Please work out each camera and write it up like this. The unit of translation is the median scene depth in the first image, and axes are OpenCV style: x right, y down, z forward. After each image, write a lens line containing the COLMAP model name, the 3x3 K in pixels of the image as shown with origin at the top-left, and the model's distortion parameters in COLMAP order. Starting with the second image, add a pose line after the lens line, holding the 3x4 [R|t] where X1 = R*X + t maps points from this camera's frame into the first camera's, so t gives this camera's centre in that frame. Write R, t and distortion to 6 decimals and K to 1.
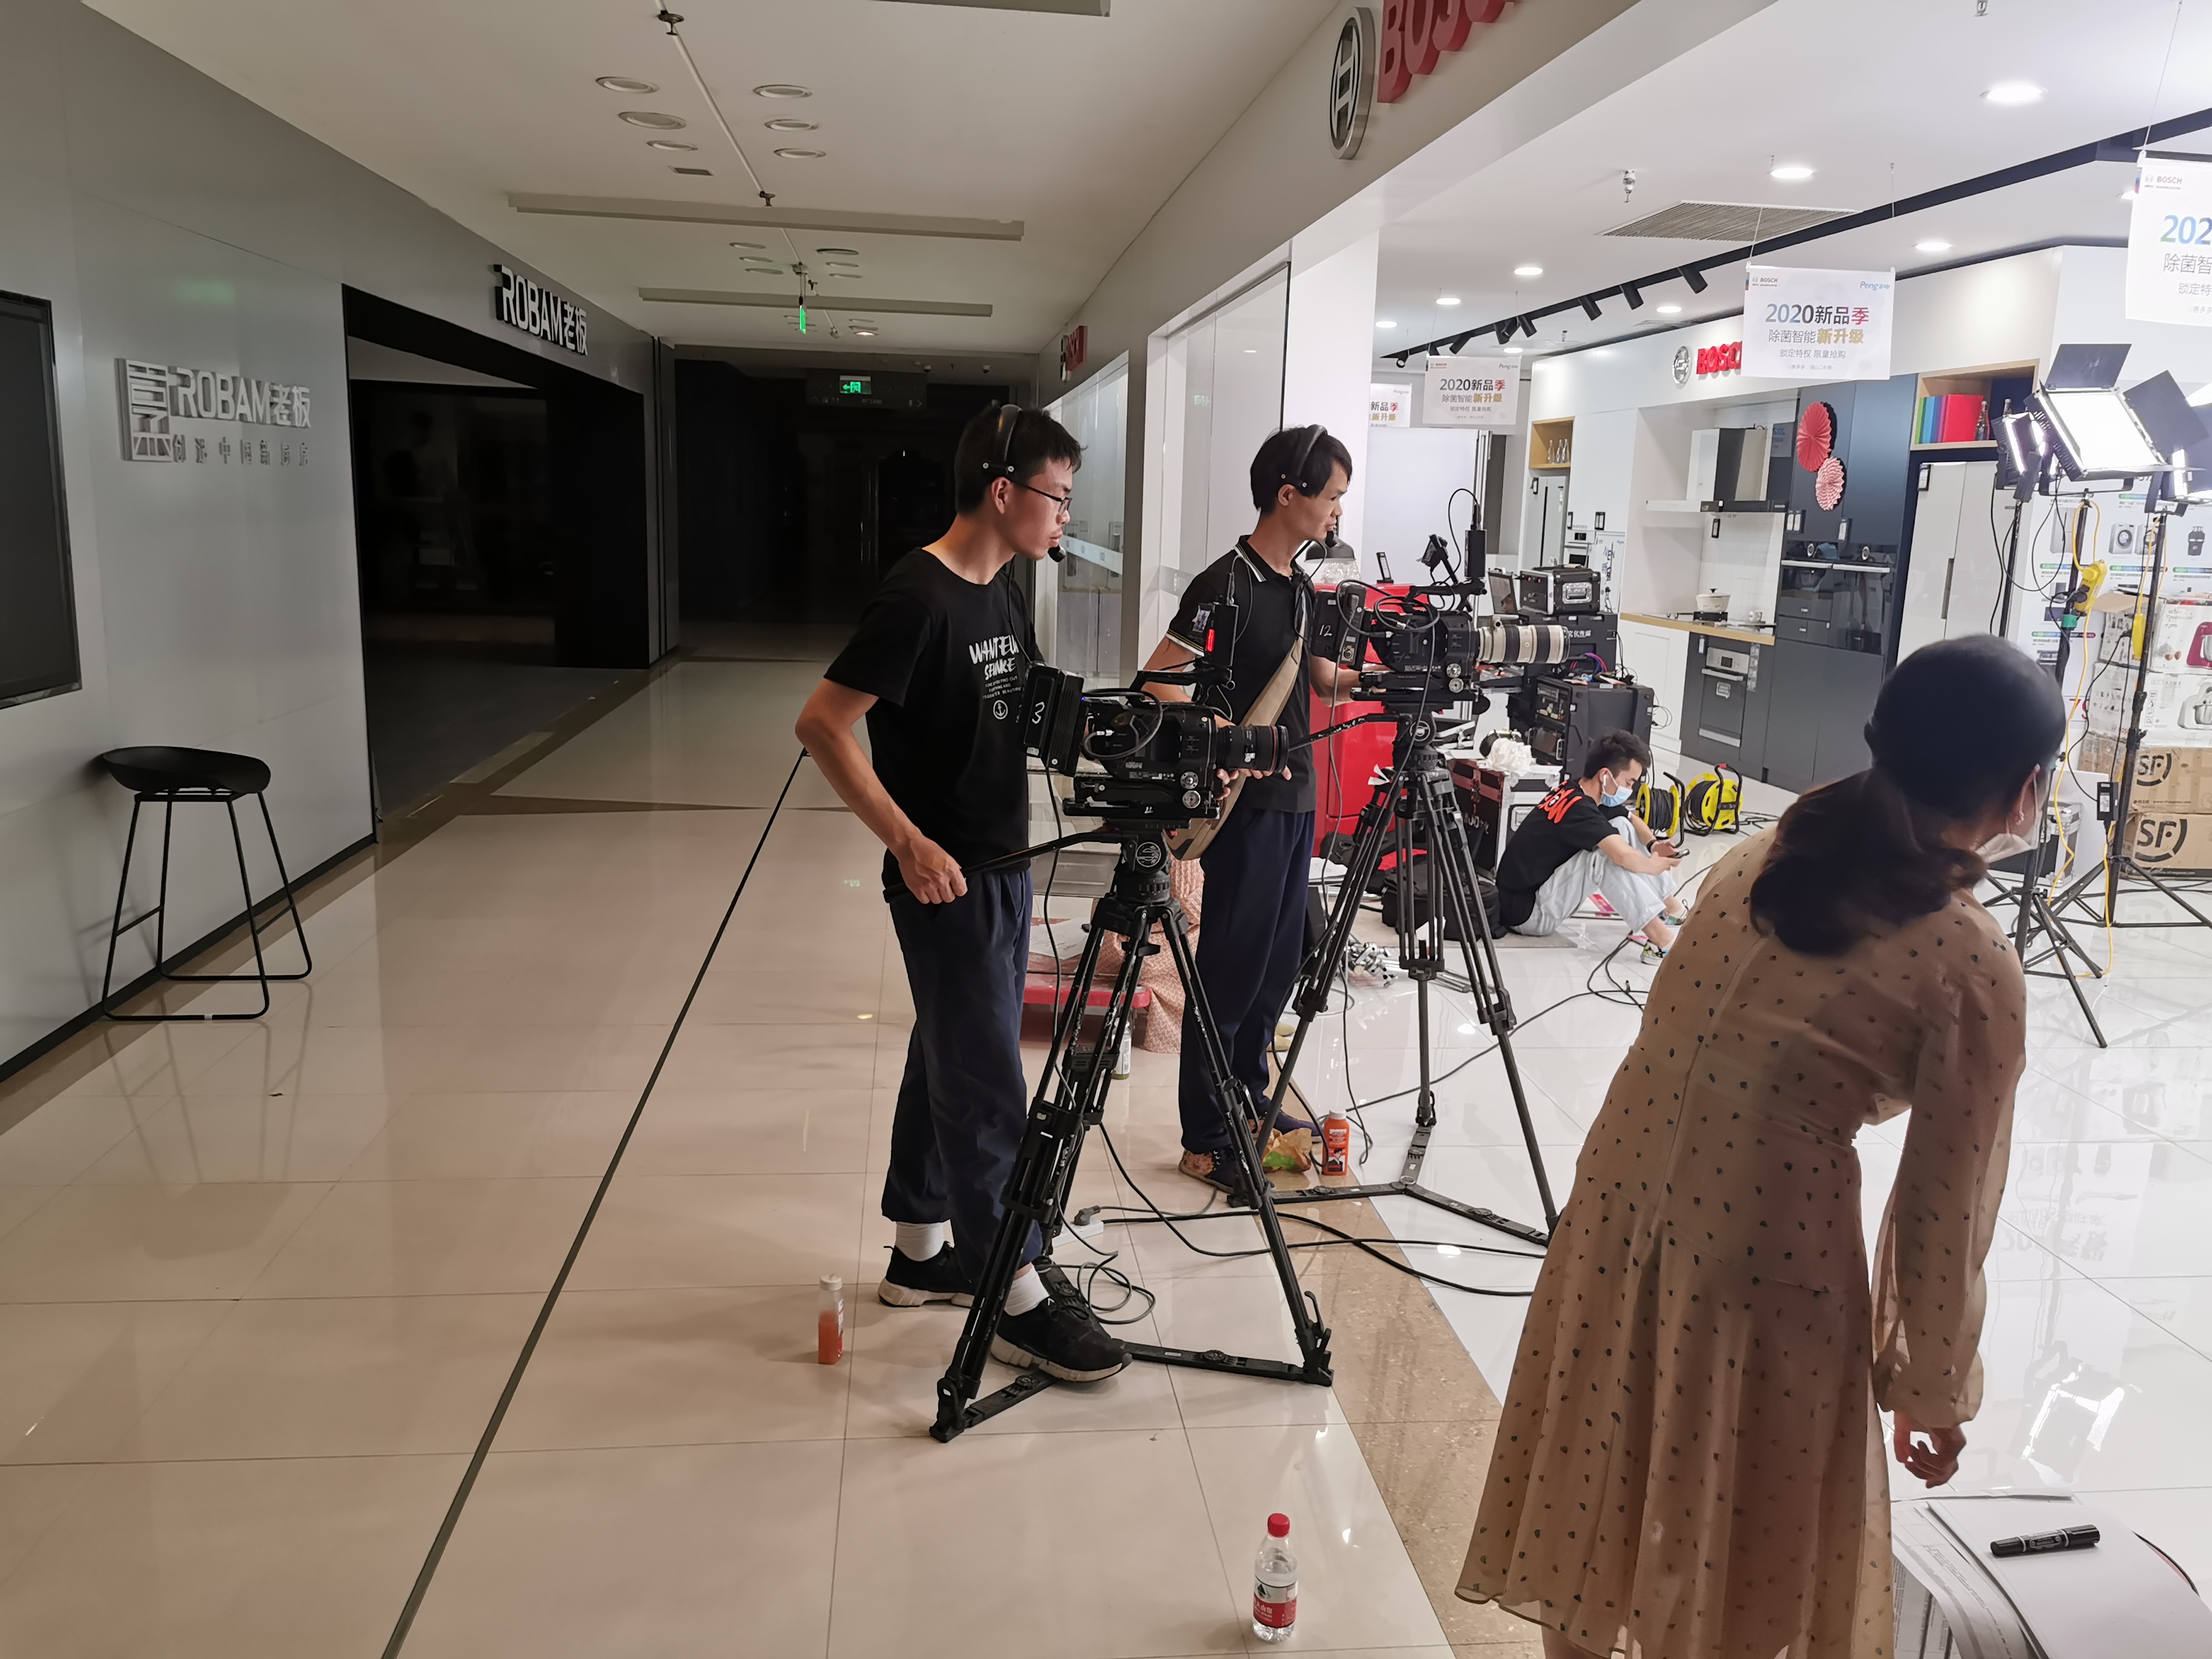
lens RADIAL K [[1706.5, 0, 1106.0], [0, 1706.5, 829.5], [0, 0, 1]] dist [0.092499, -0.110535]
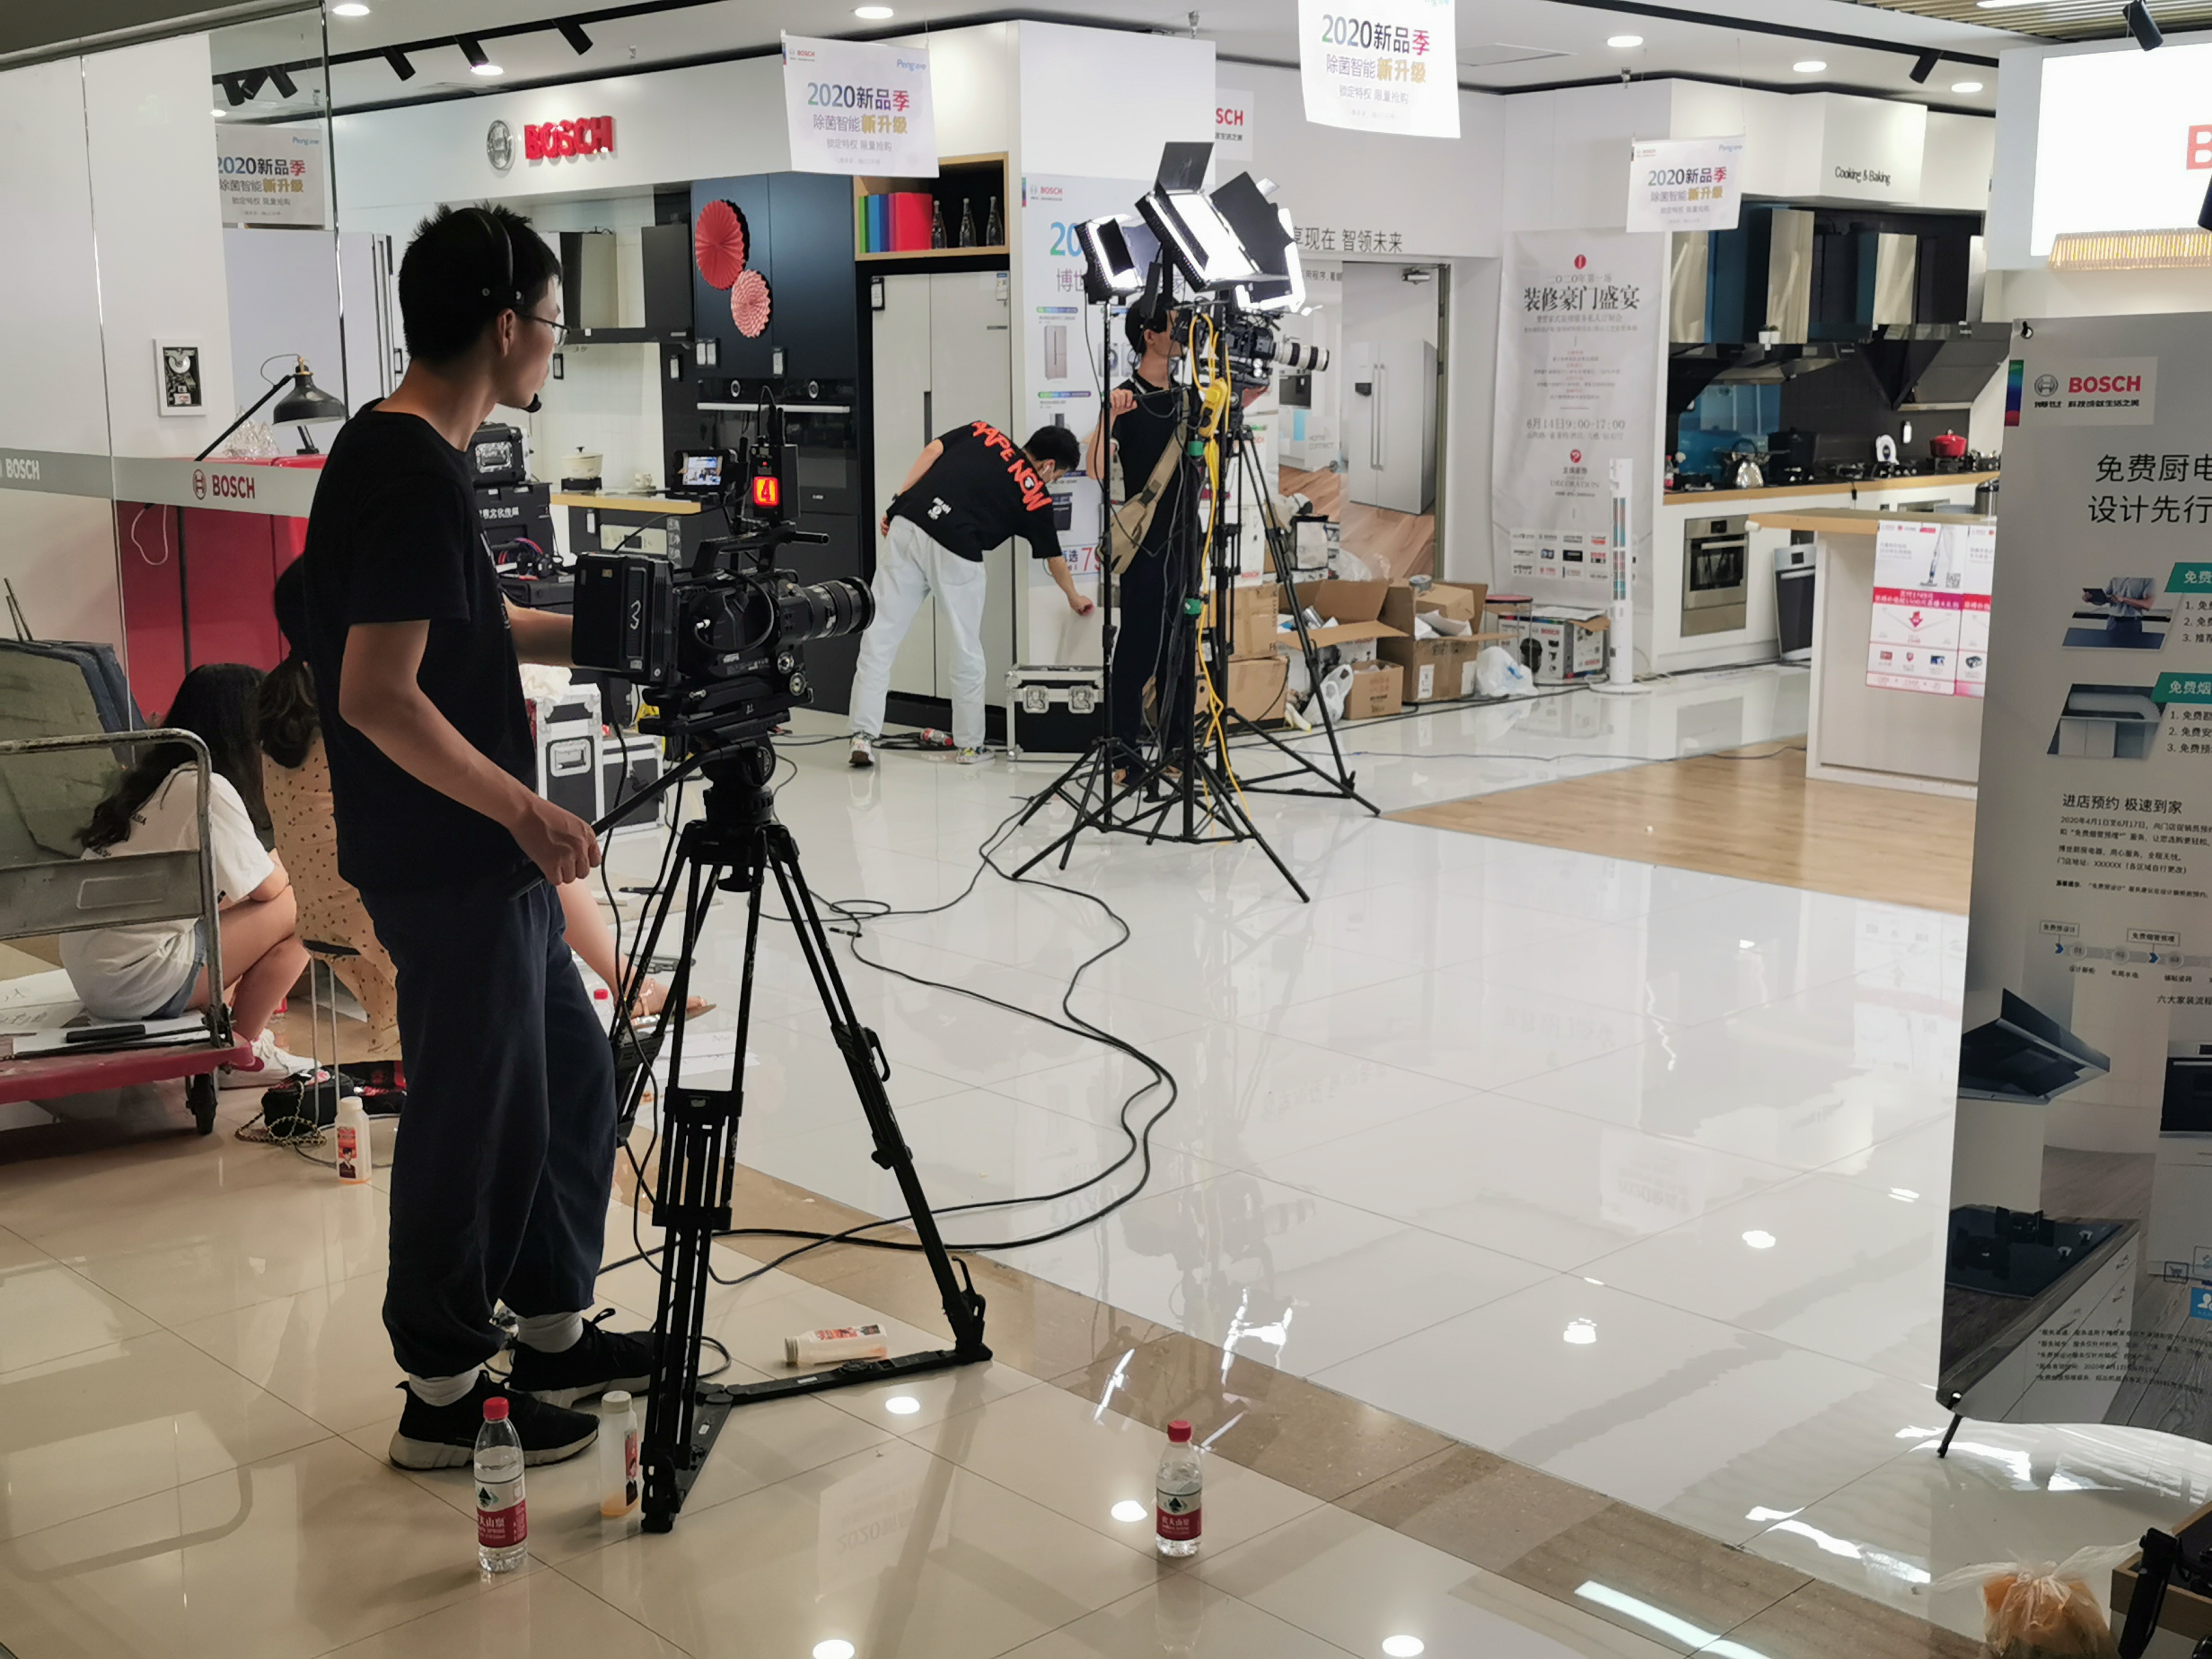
lens RADIAL K [[2573.5, 0, 1106.0], [0, 2573.5, 829.5], [0, 0, 1]] dist [-0.004107, 0.212453]
pose [[0.795700, -0.142118, 0.588781, -0.185501], [0.141194, 0.988824, 0.047863, 0.003045], [-0.589004, 0.045048, 0.806874, -0.027218]]
